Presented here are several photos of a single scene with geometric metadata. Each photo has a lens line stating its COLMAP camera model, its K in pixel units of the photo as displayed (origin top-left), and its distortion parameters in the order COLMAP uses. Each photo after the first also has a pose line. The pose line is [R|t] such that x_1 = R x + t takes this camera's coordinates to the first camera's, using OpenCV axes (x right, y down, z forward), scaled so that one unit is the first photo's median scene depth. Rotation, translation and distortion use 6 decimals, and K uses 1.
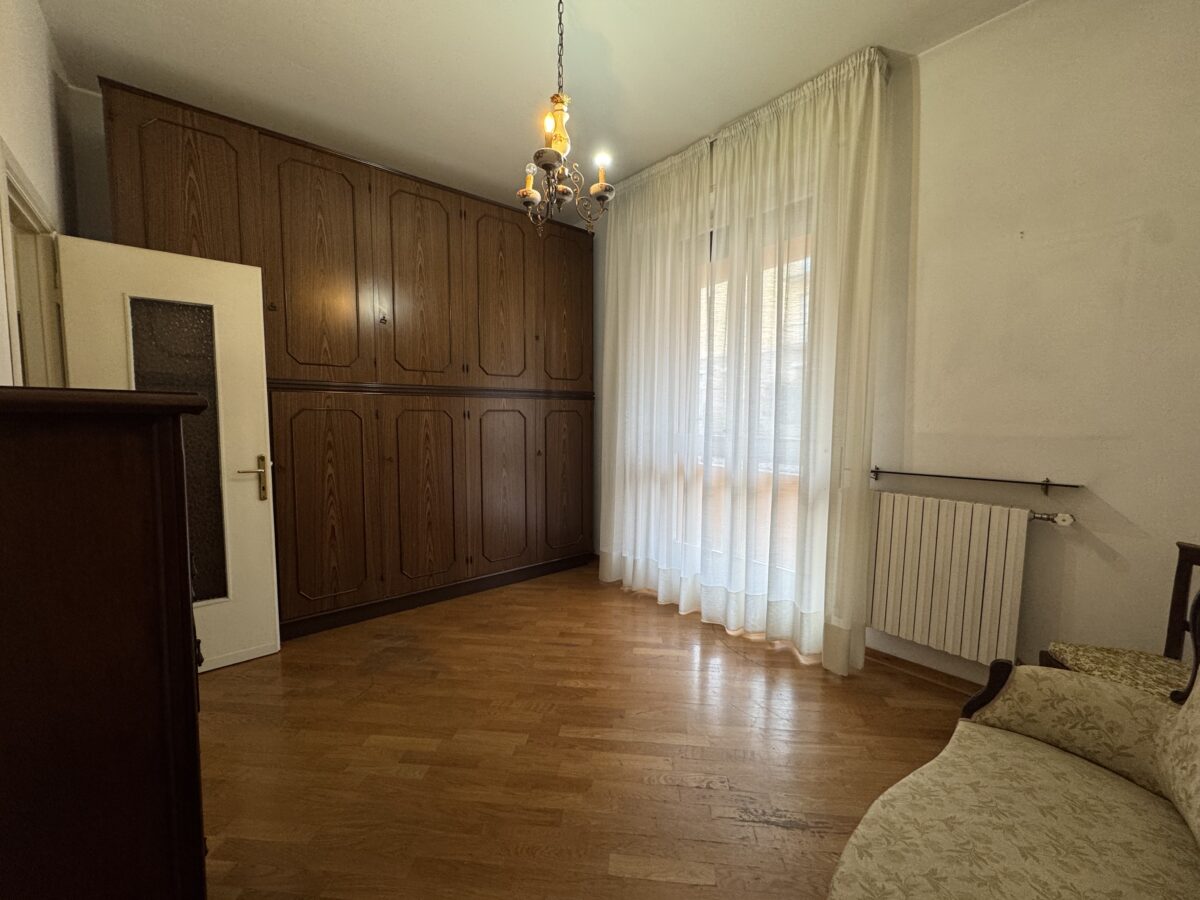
lens RADIAL K [[478.2, 0, 601.6], [0, 478.2, 453.9], [0, 0, 1]] dist [-0.003662, 0.000064]
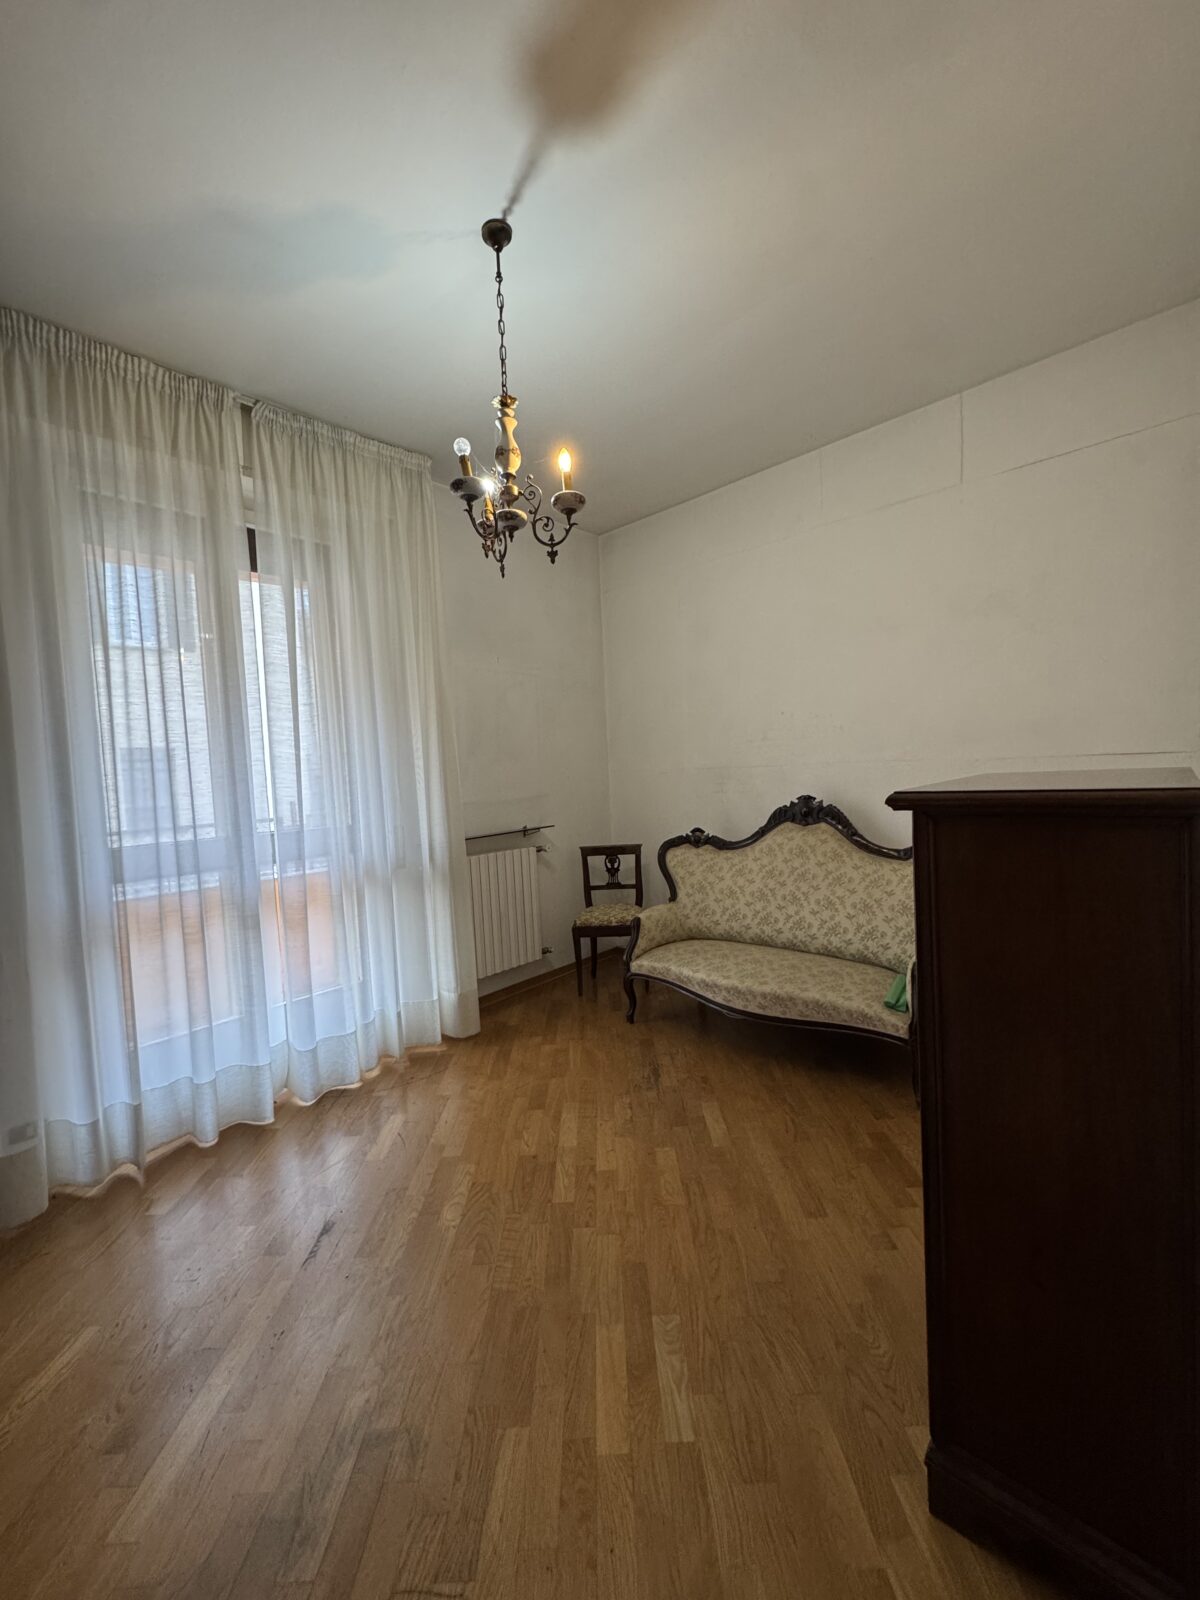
lens RADIAL K [[637.6, 0, 601.6], [0, 637.6, 799.2], [0, 0, 1]] dist [-0.003662, 0.000064]
pose [[-0.113797, -0.050464, 0.992222, -0.968726], [0.124581, 0.990101, 0.064644, -0.117180], [-0.985662, 0.130968, -0.106384, 0.854930]]
